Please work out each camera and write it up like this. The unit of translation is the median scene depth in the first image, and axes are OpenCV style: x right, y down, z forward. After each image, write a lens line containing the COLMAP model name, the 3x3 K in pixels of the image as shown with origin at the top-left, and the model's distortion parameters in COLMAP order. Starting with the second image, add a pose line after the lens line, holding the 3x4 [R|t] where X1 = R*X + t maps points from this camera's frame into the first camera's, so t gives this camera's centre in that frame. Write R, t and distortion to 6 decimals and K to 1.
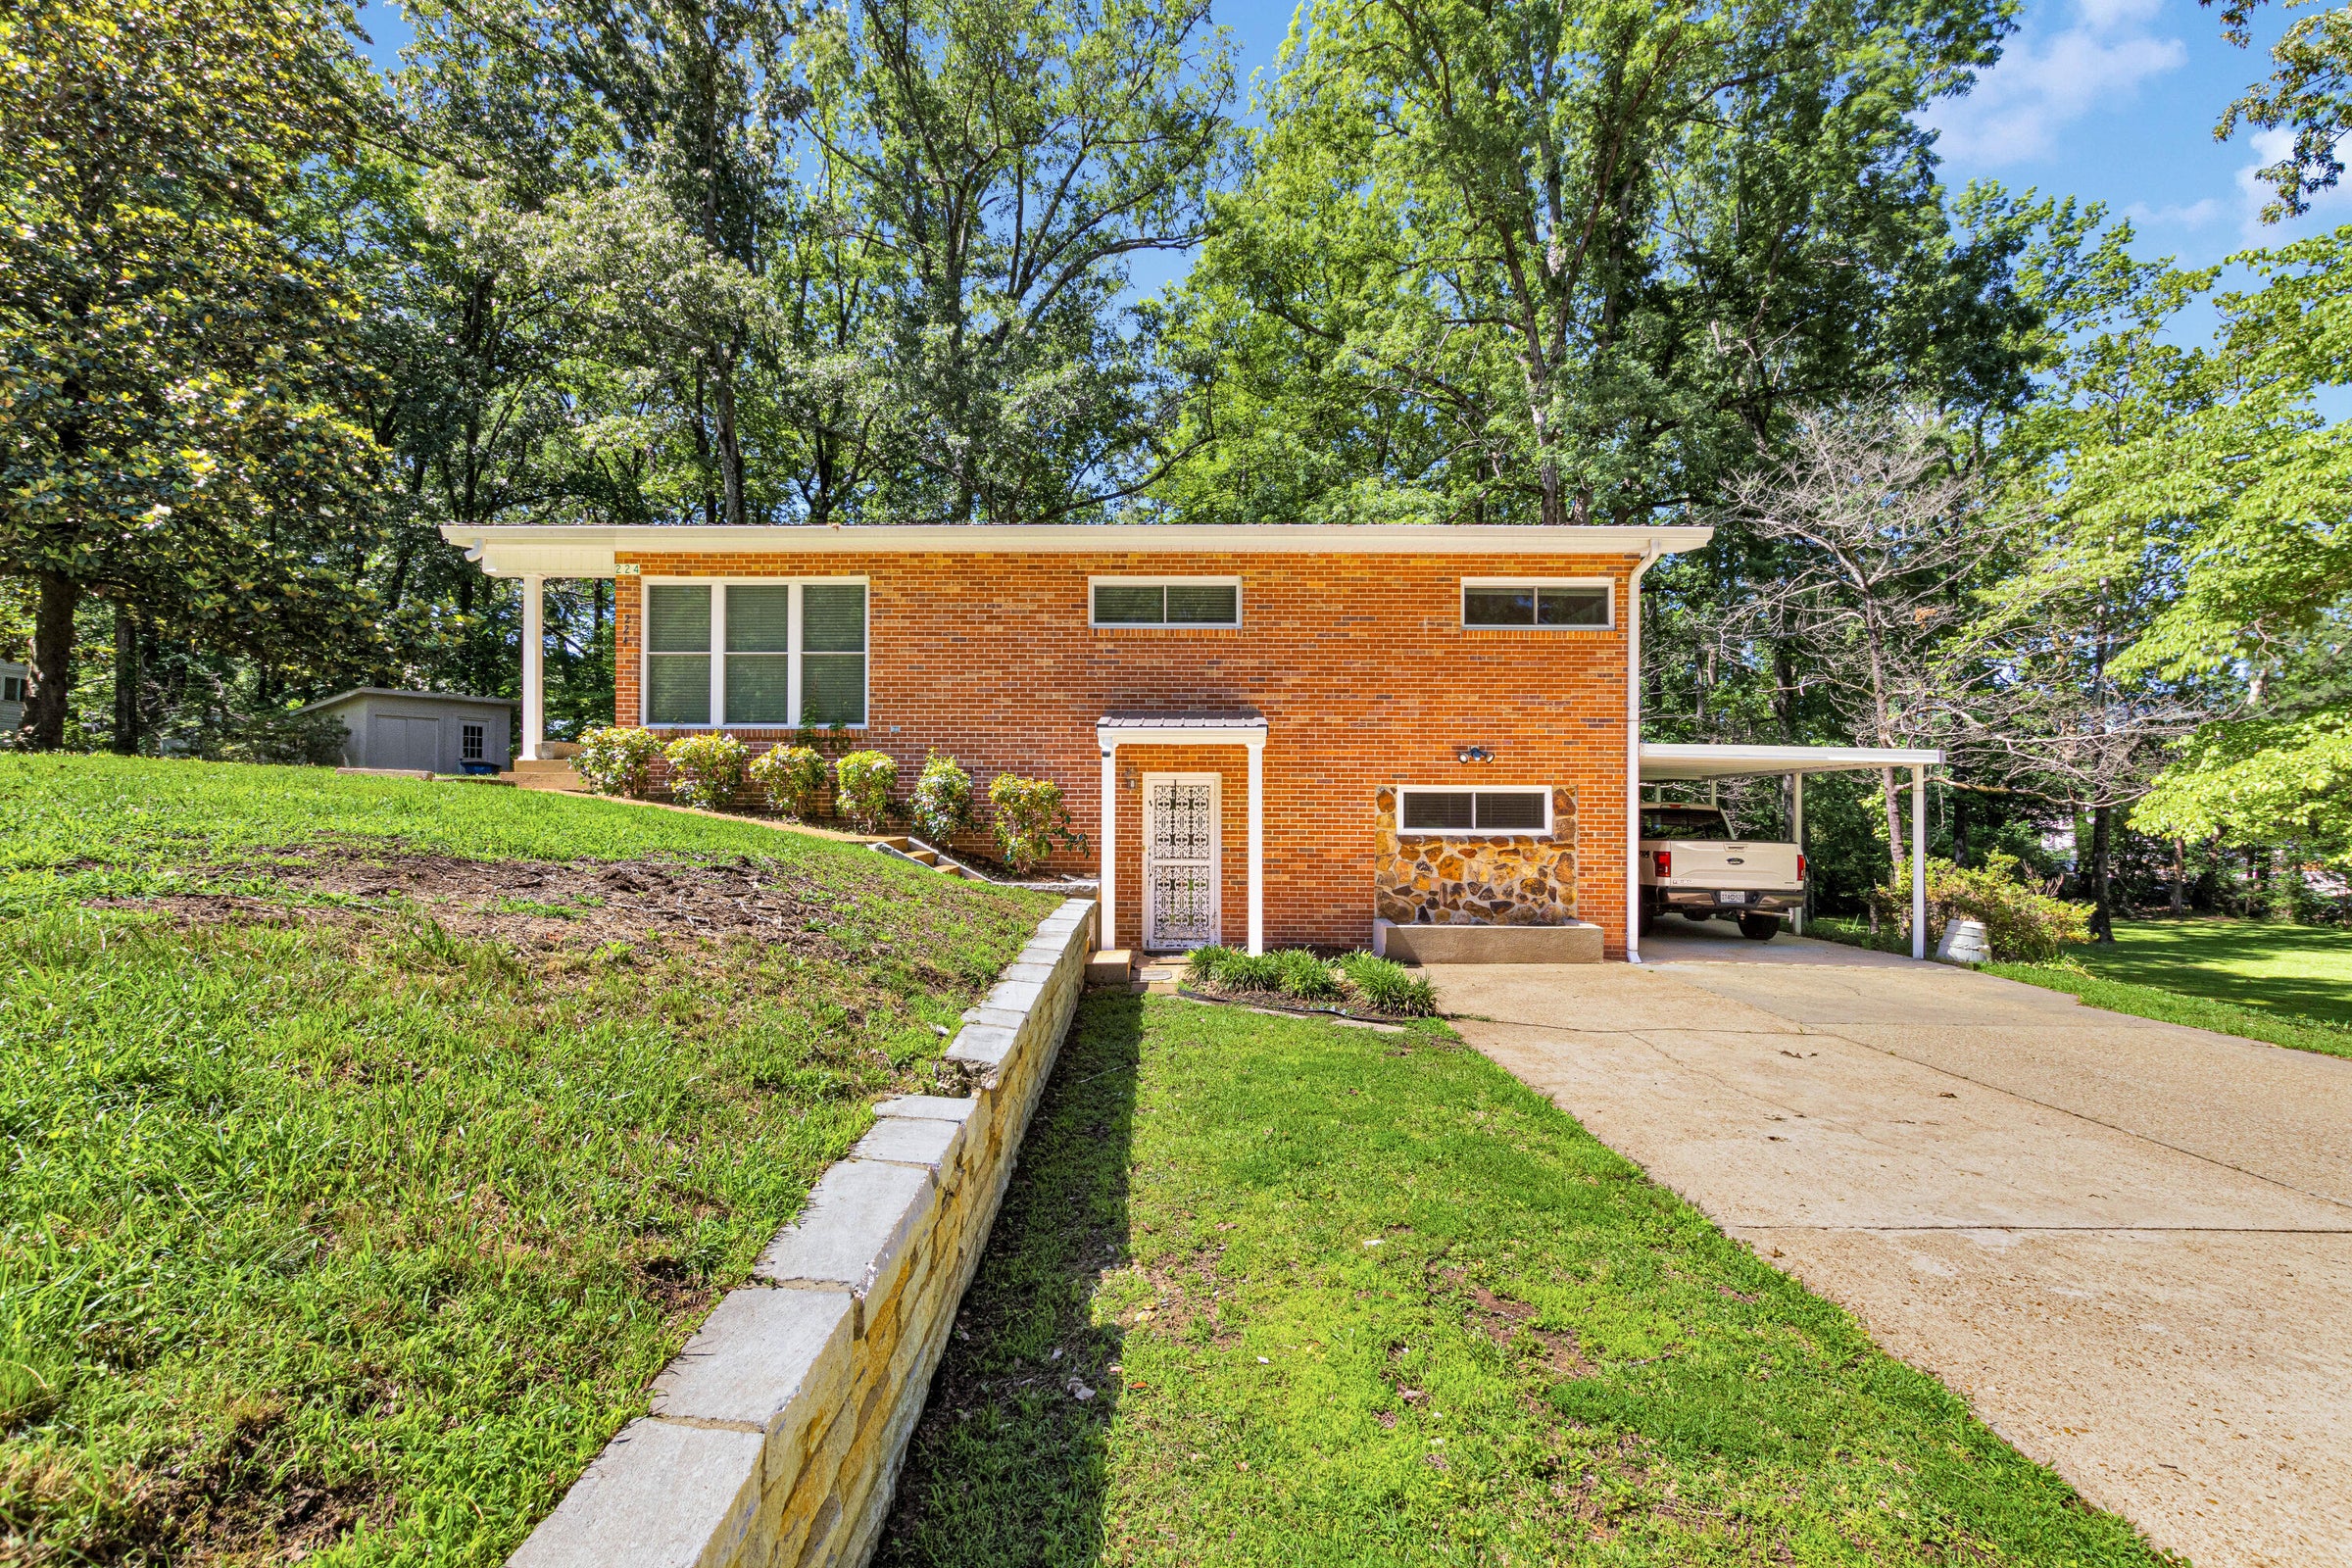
lens RADIAL K [[1081.0, 0, 1187.3], [0, 1081.0, 789.9], [0, 0, 1]] dist [0.006551, -0.002629]
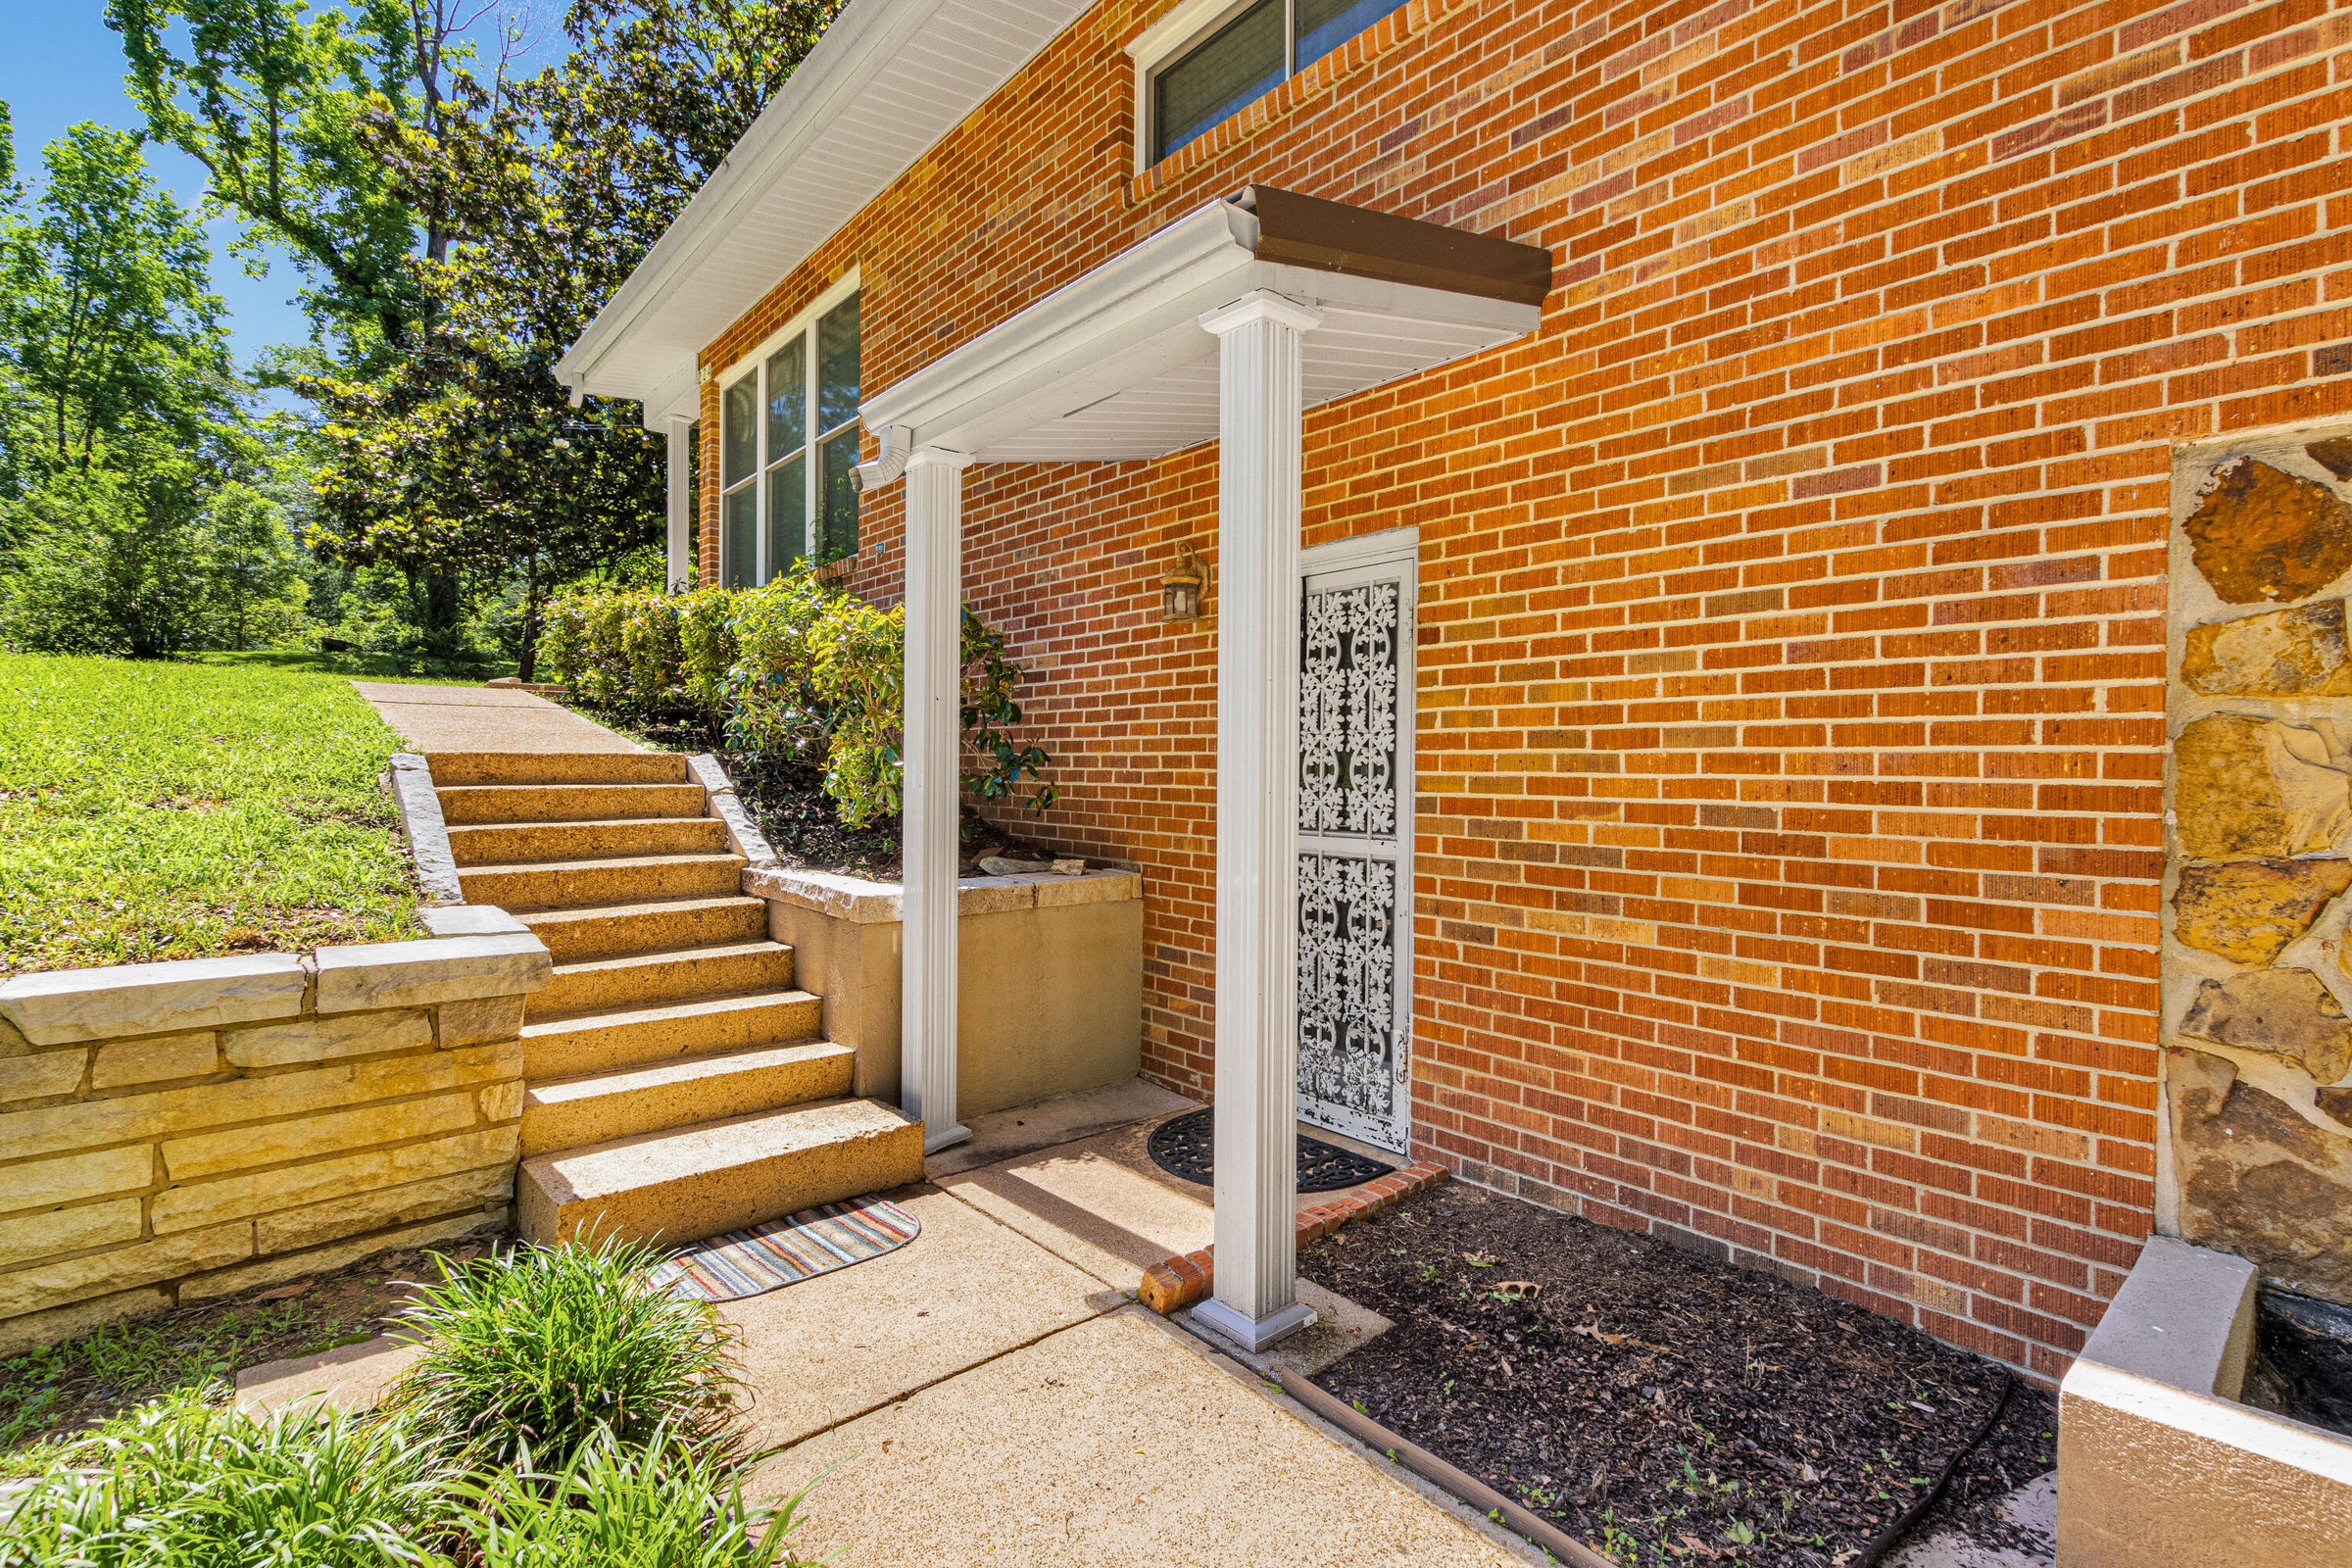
lens RADIAL K [[1081.0, 0, 1169.7], [0, 1081.0, 774.5], [0, 0, 1]] dist [0.006551, -0.002629]
pose [[0.657924, 0.005607, -0.753063, 0.197942], [0.005763, 0.999906, 0.012481, 0.043750], [0.753062, -0.012552, 0.657830, 0.770351]]
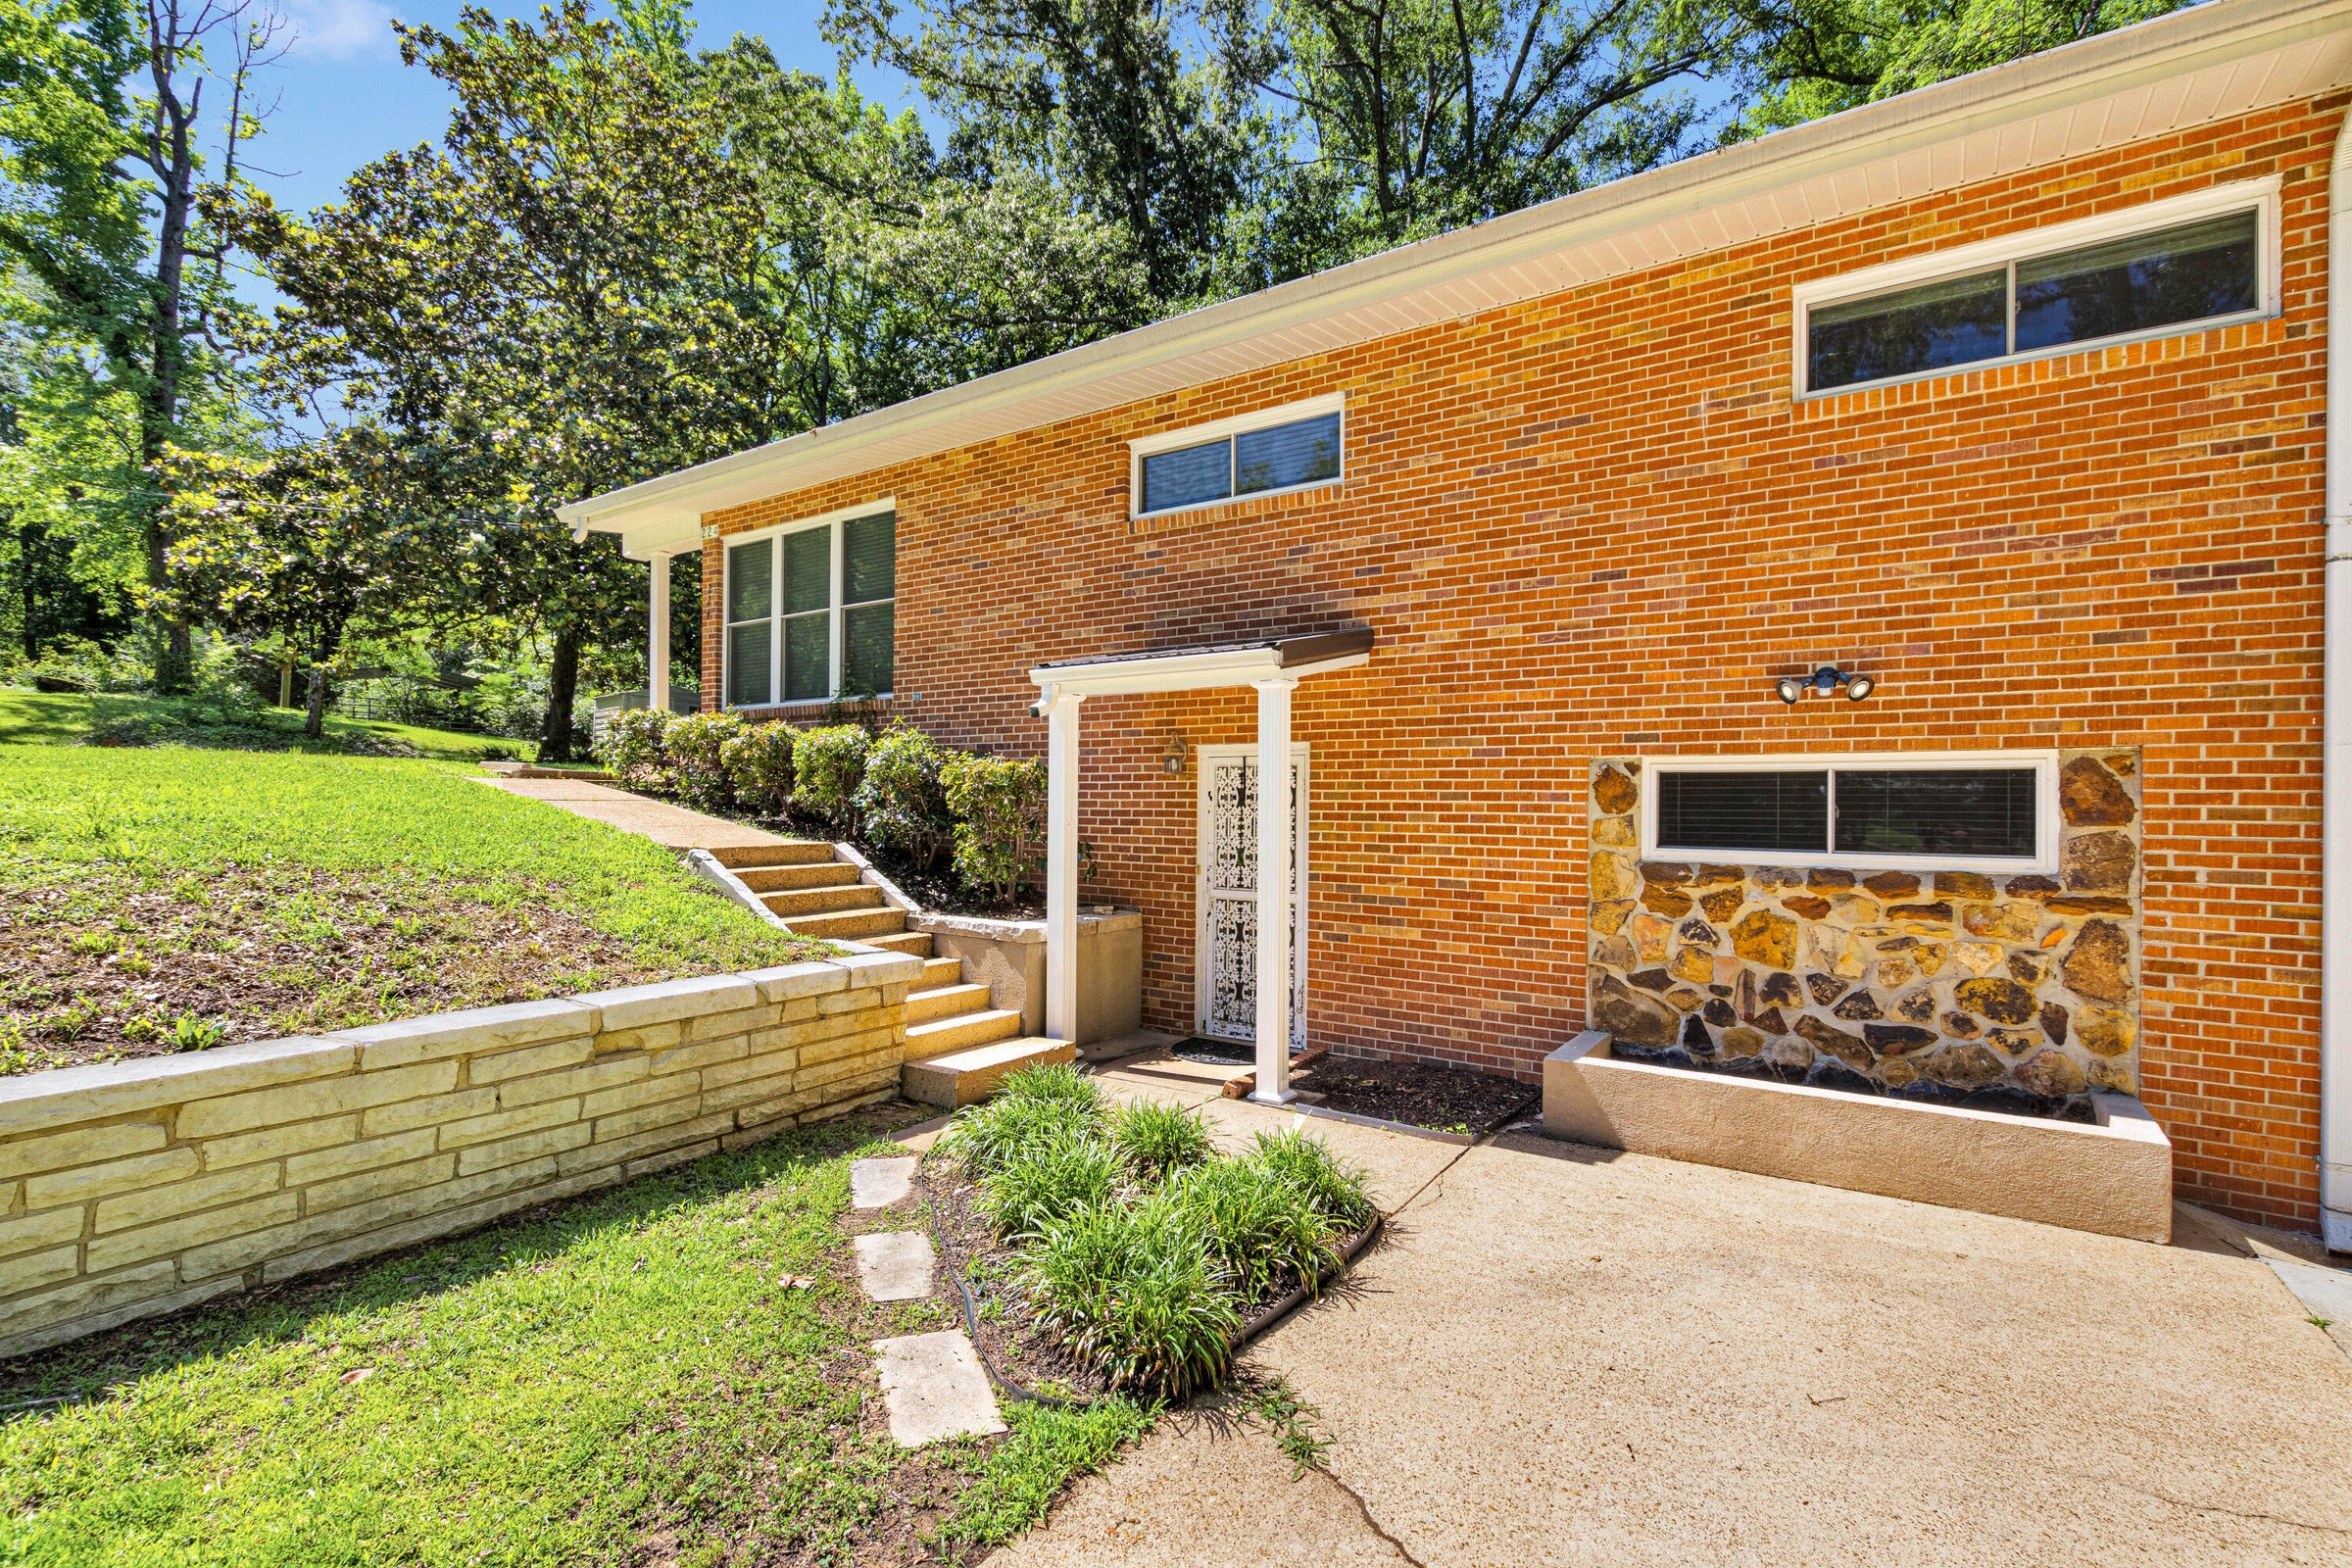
lens RADIAL K [[1081.0, 0, 1167.6], [0, 1081.0, 793.3], [0, 0, 1]] dist [0.006551, -0.002629]
pose [[0.822619, -0.002648, -0.568587, 0.294867], [0.003216, 0.999995, -0.000005, 0.011116], [0.568584, -0.001824, 0.822623, 0.487360]]
